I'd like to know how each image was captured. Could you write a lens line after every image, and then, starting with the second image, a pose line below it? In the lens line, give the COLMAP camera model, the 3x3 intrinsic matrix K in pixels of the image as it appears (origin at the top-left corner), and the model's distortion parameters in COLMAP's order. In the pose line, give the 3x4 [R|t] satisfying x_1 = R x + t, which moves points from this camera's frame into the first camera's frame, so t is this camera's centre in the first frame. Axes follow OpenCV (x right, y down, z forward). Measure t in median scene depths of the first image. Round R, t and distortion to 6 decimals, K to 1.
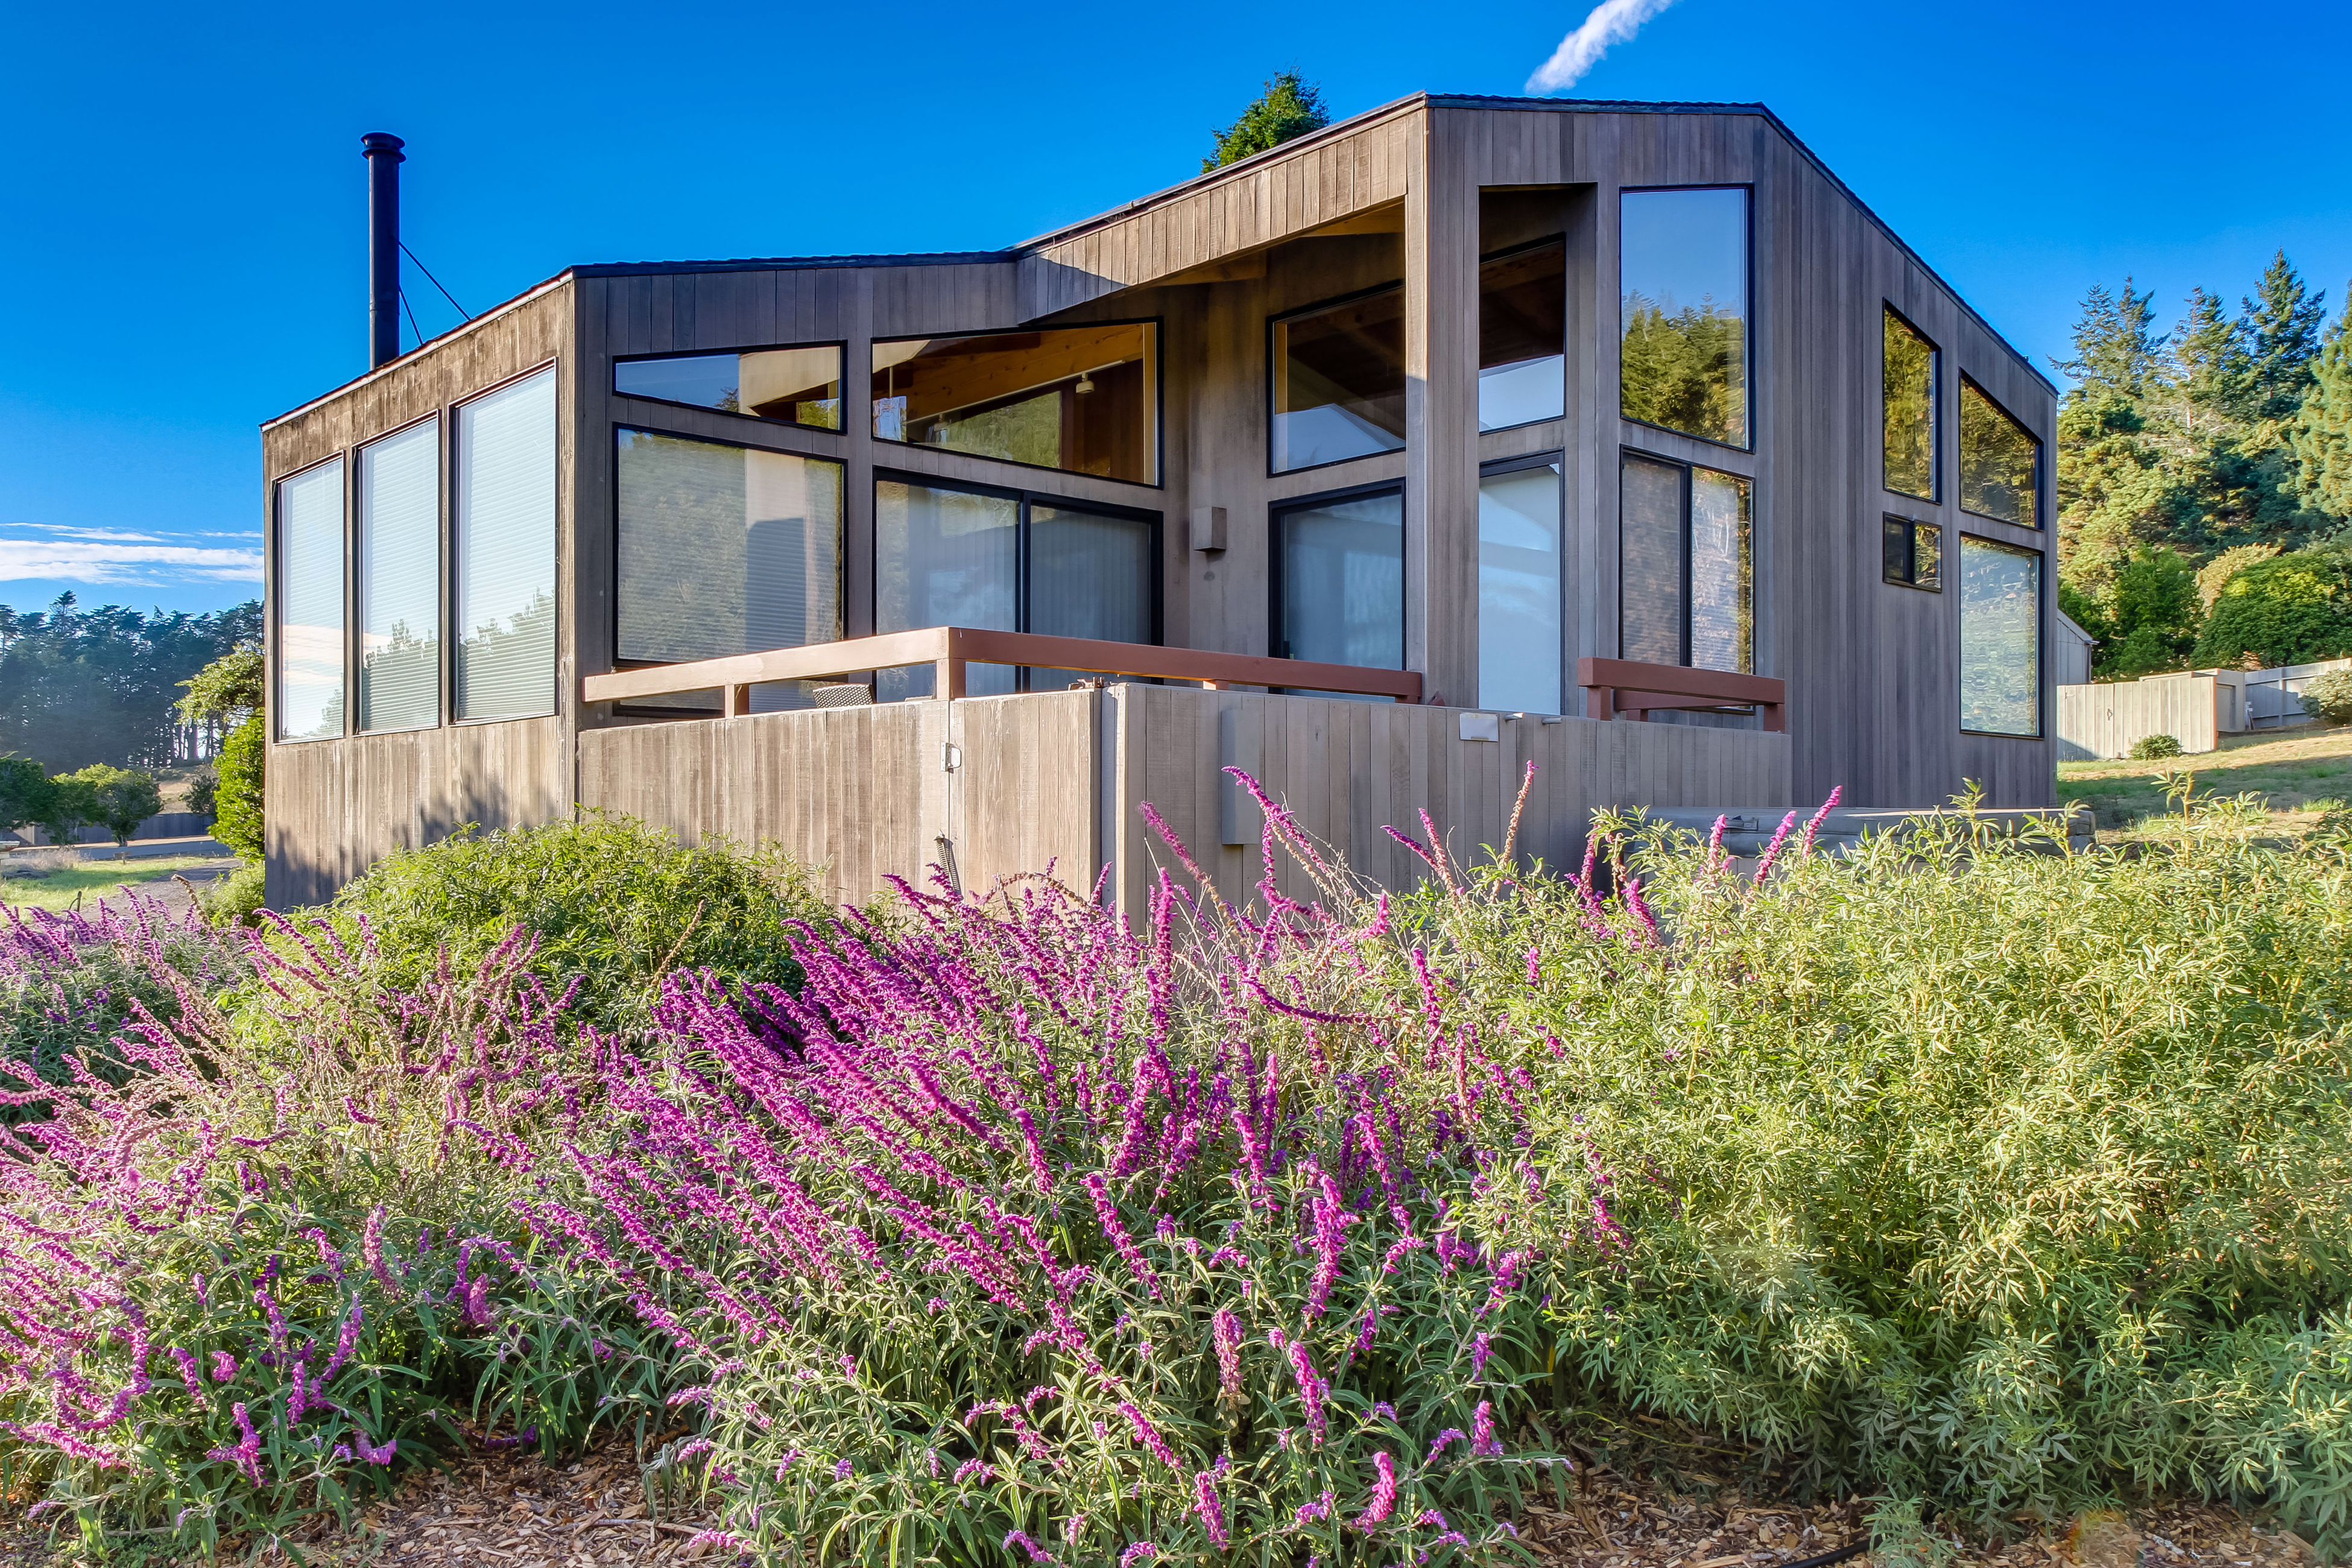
lens RADIAL K [[1745.7, 0, 1177.7], [0, 1745.7, 844.3], [0, 0, 1]] dist [-0.026055, 0.033365]
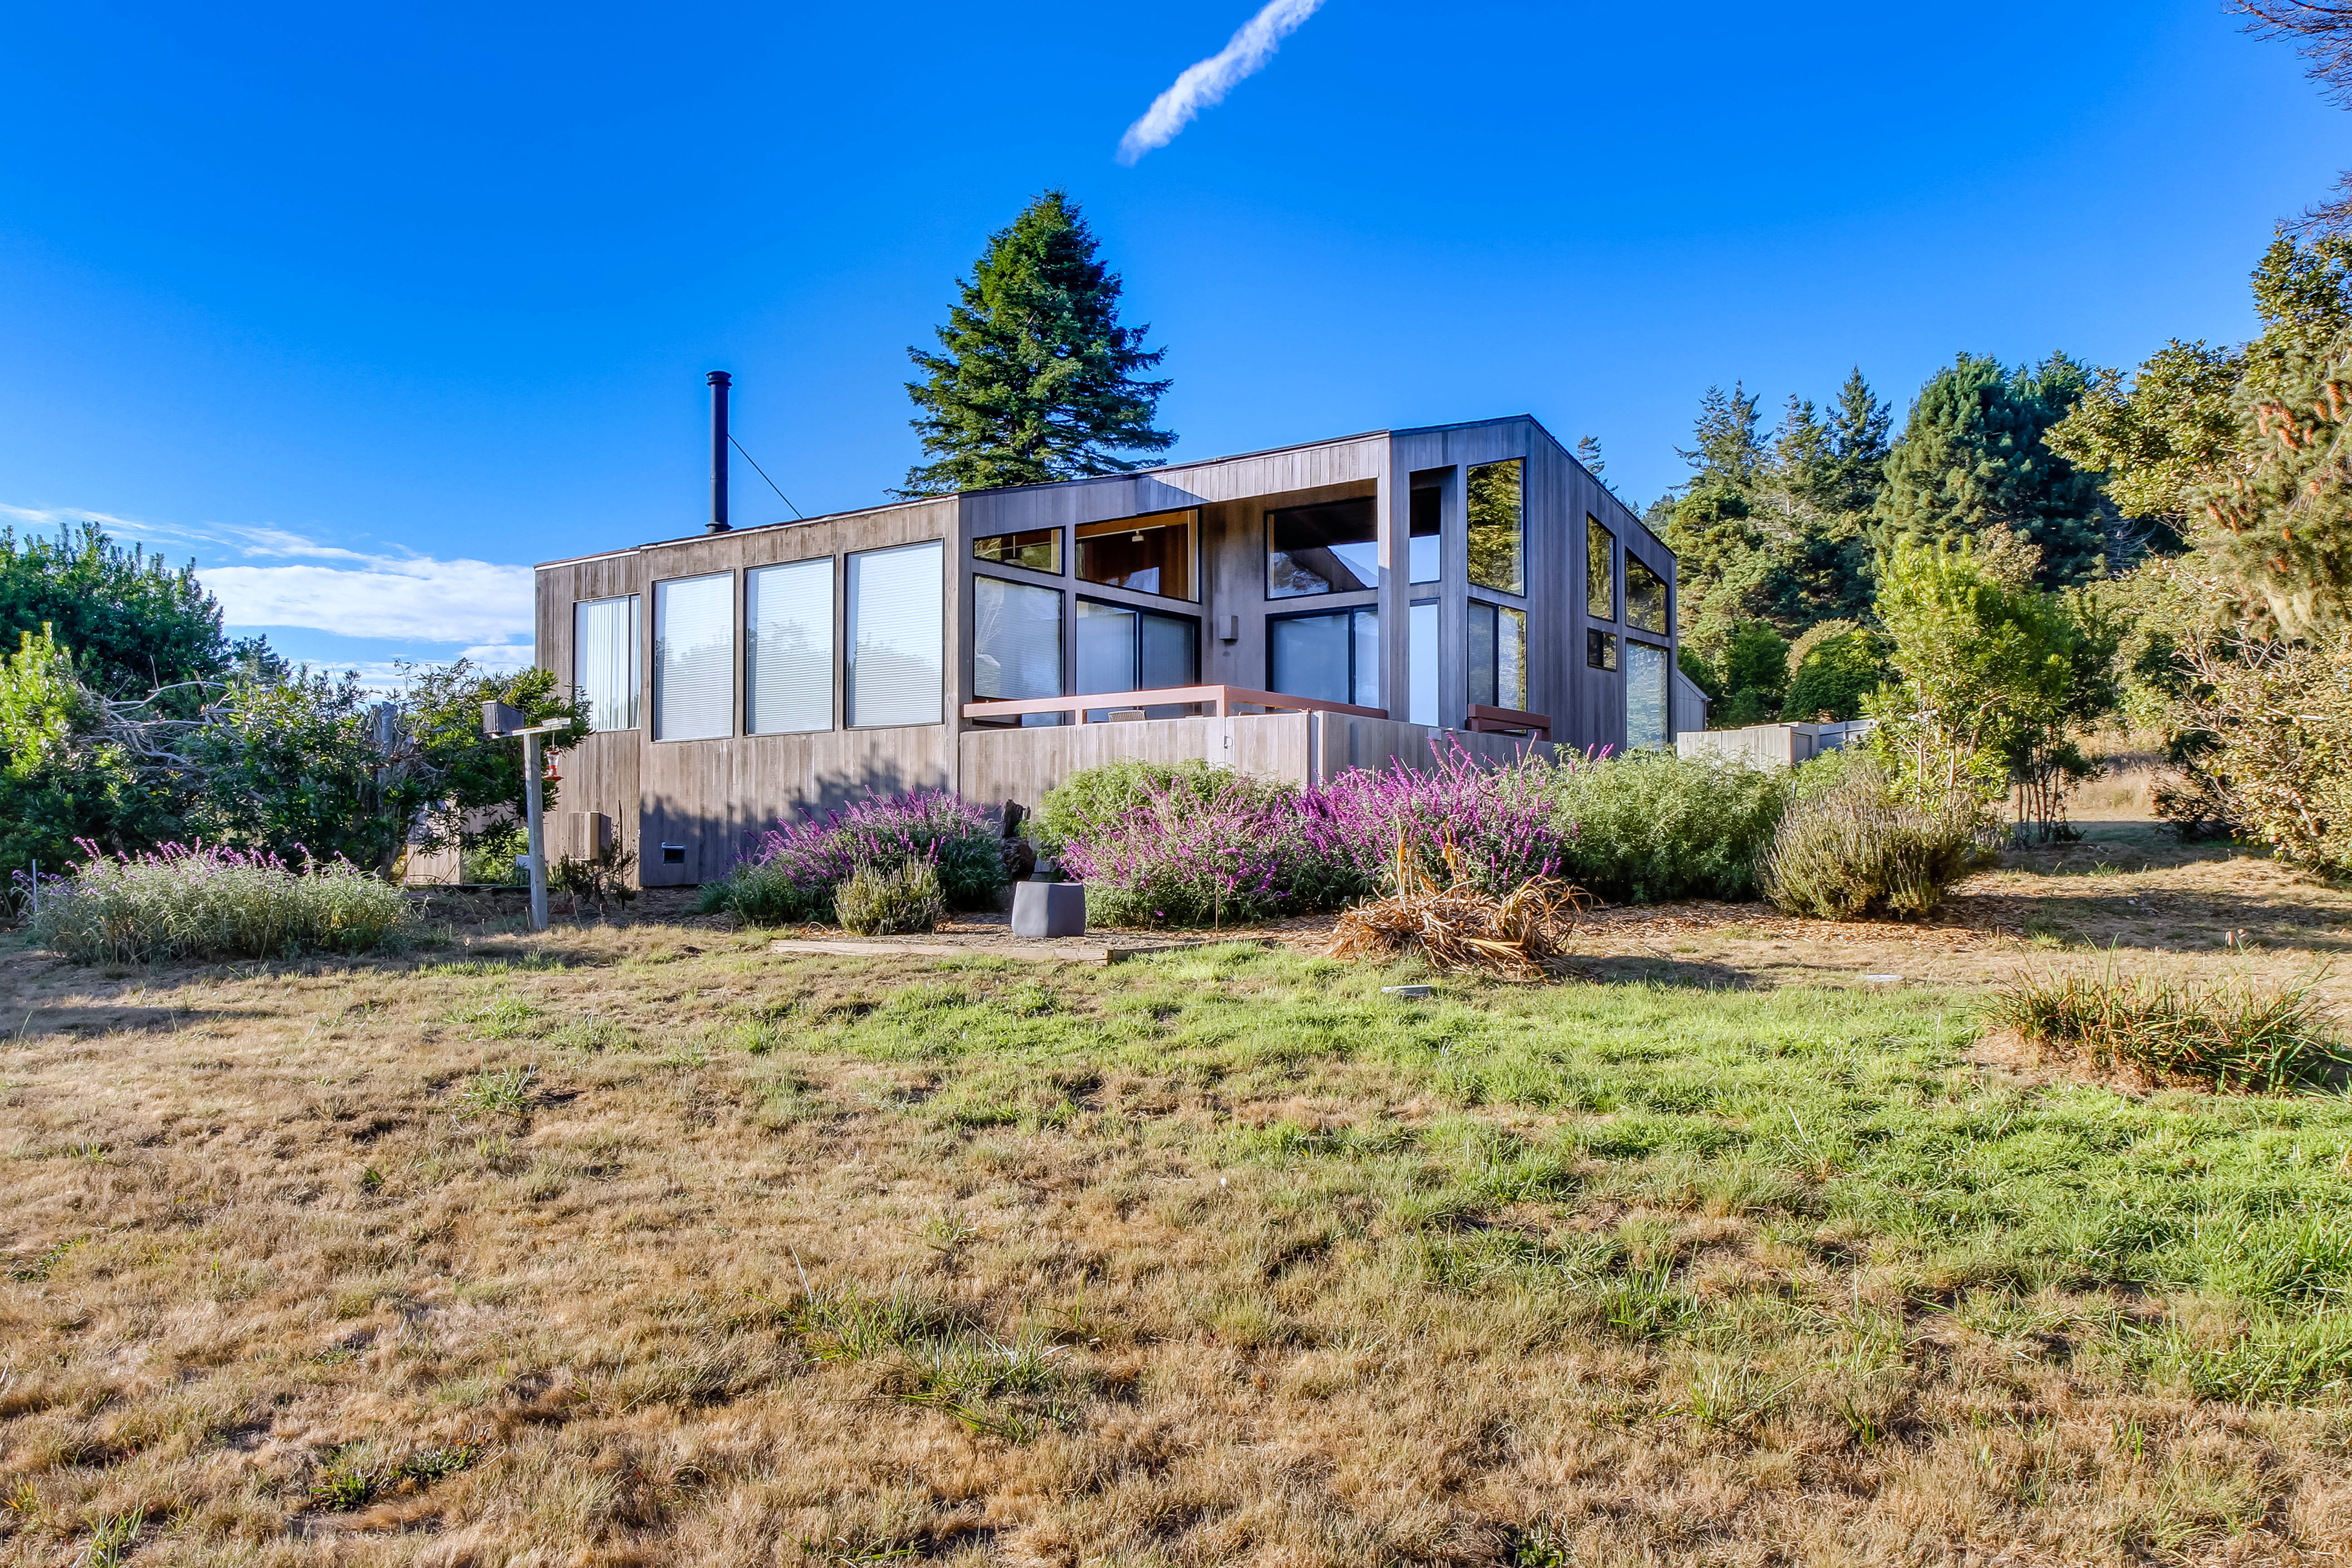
lens RADIAL K [[1745.7, 0, 1177.7], [0, 1745.7, 844.3], [0, 0, 1]] dist [-0.026055, 0.033365]
pose [[0.983007, 0.003619, 0.183534, -0.140004], [0.000844, 0.999706, -0.024232, 0.032016], [-0.183568, 0.023975, 0.982715, -0.284052]]
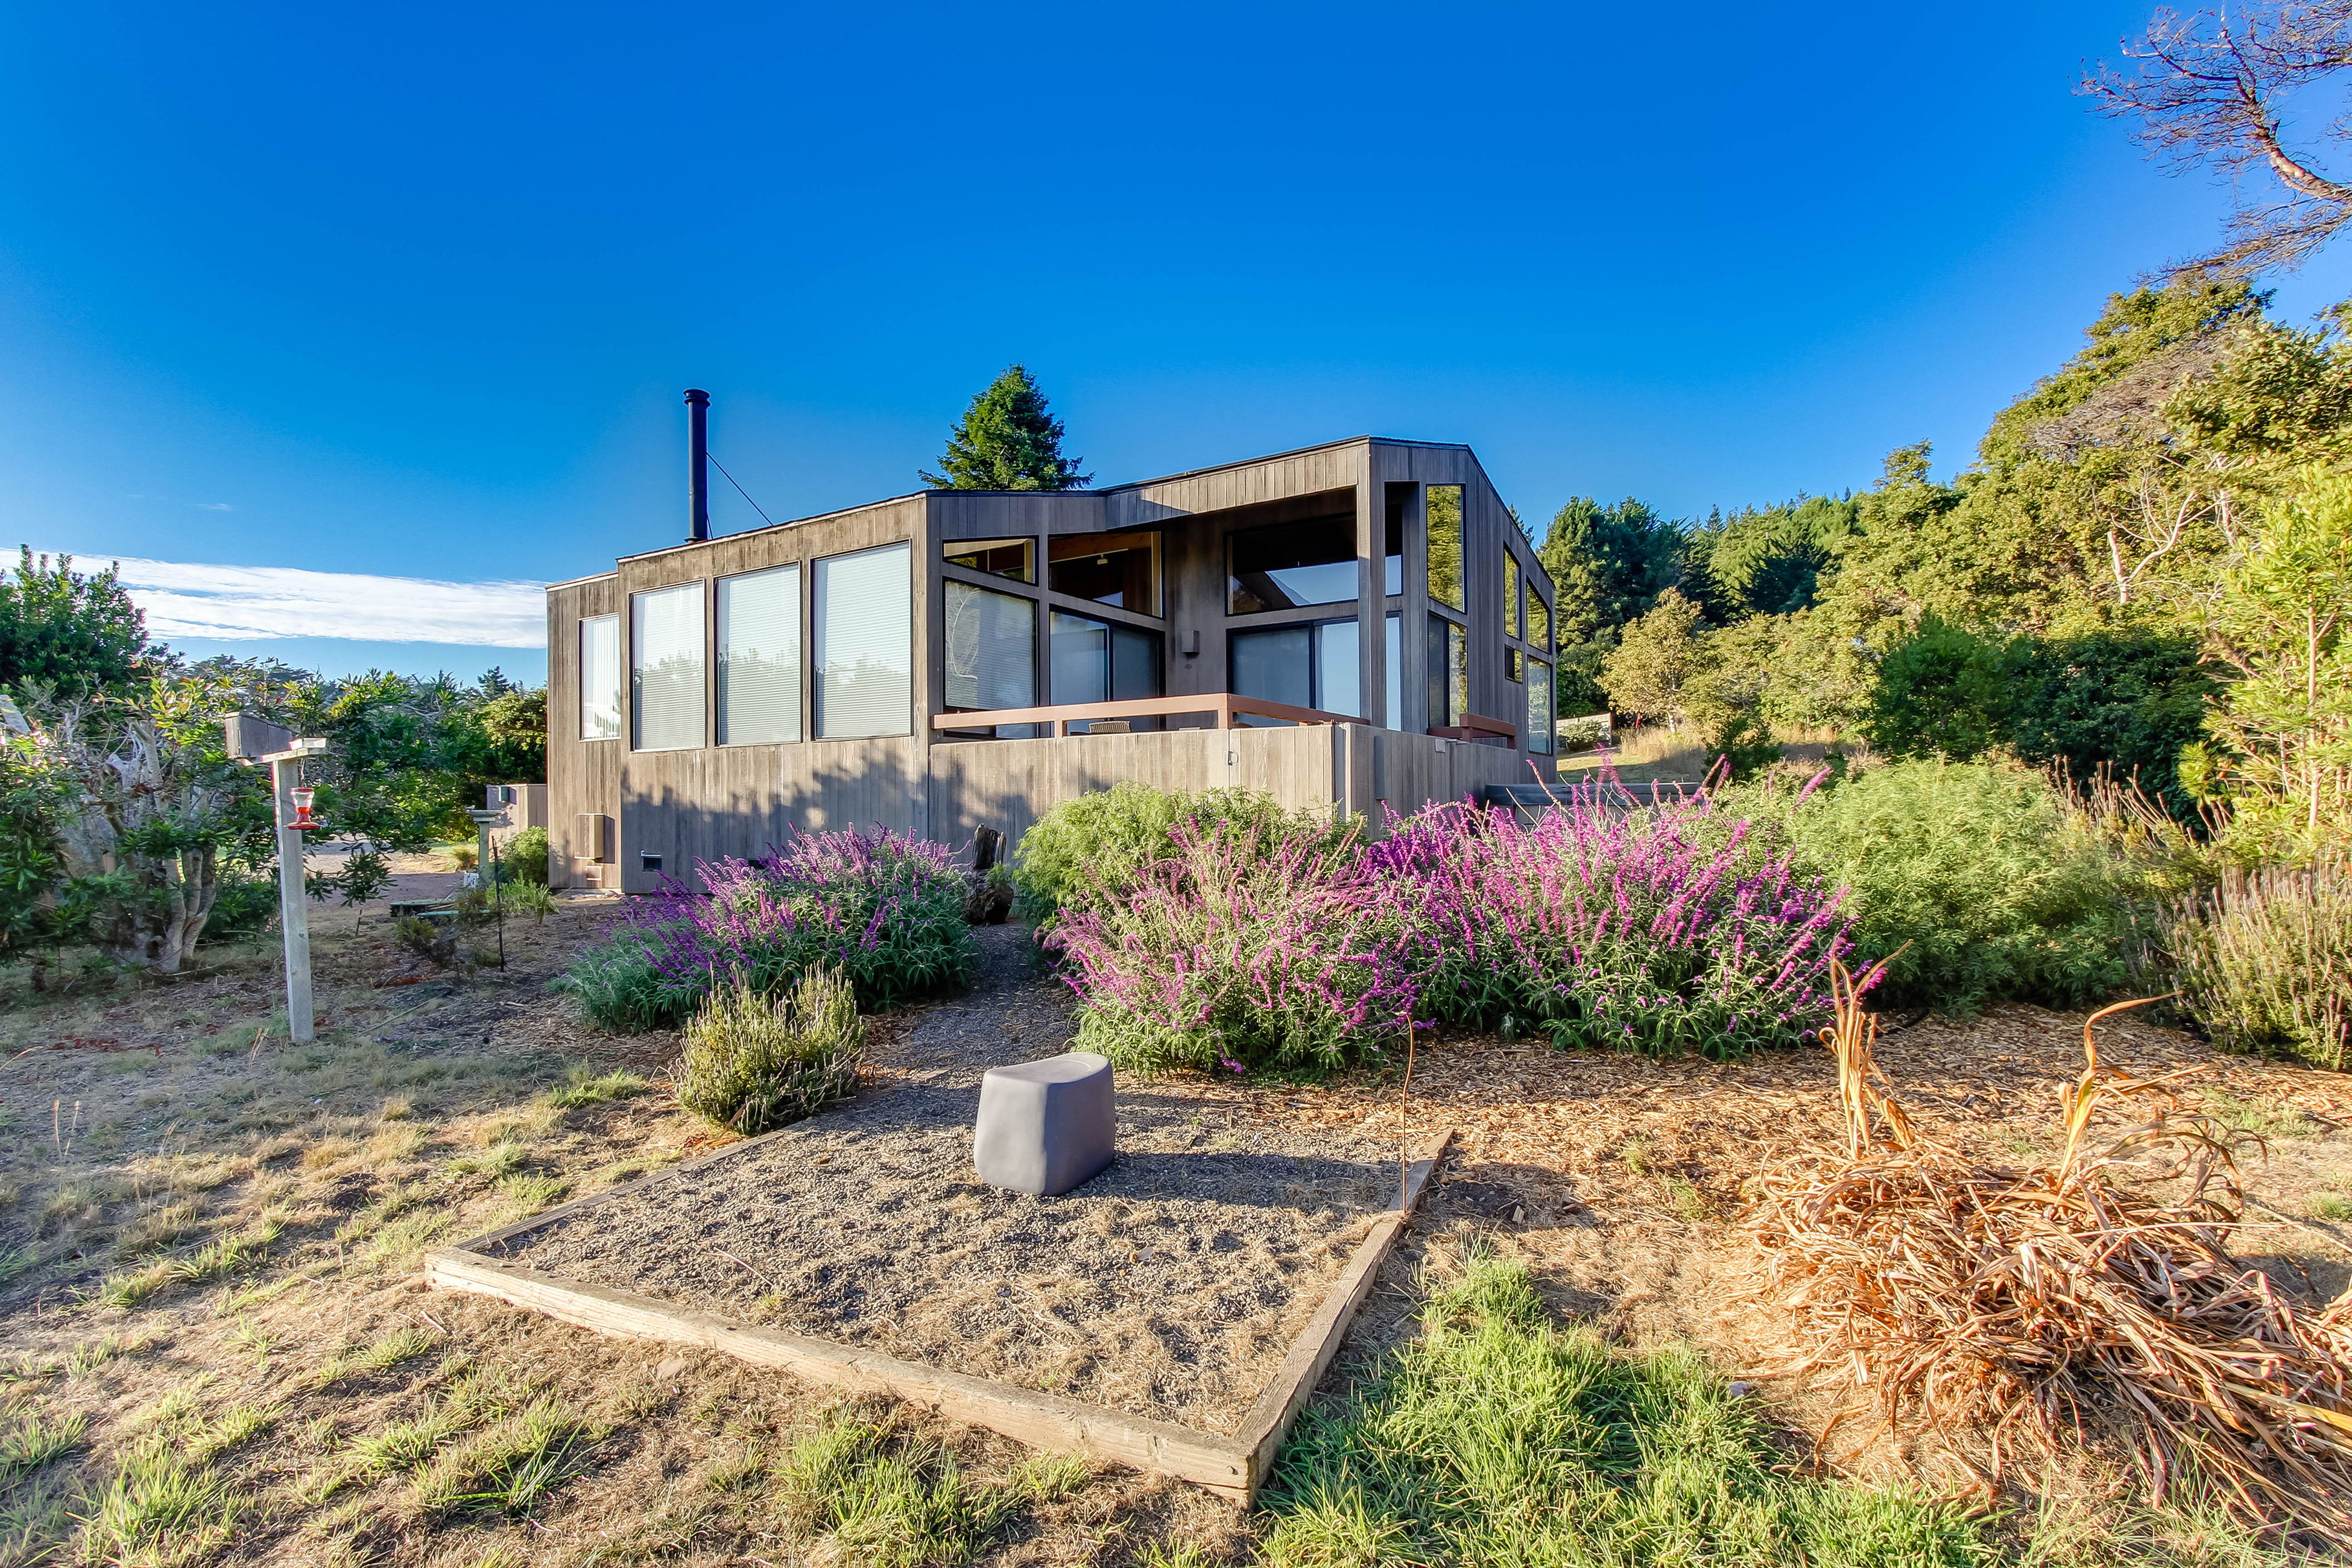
lens RADIAL K [[1046.9, 0, 1167.8], [0, 1046.9, 800.5], [0, 0, 1]] dist [0.000134, 0.000050]
pose [[0.967748, -0.004667, 0.251878, -0.115263], [0.009732, 0.999775, -0.018866, 0.004903], [-0.251733, 0.020709, 0.967575, -0.035726]]
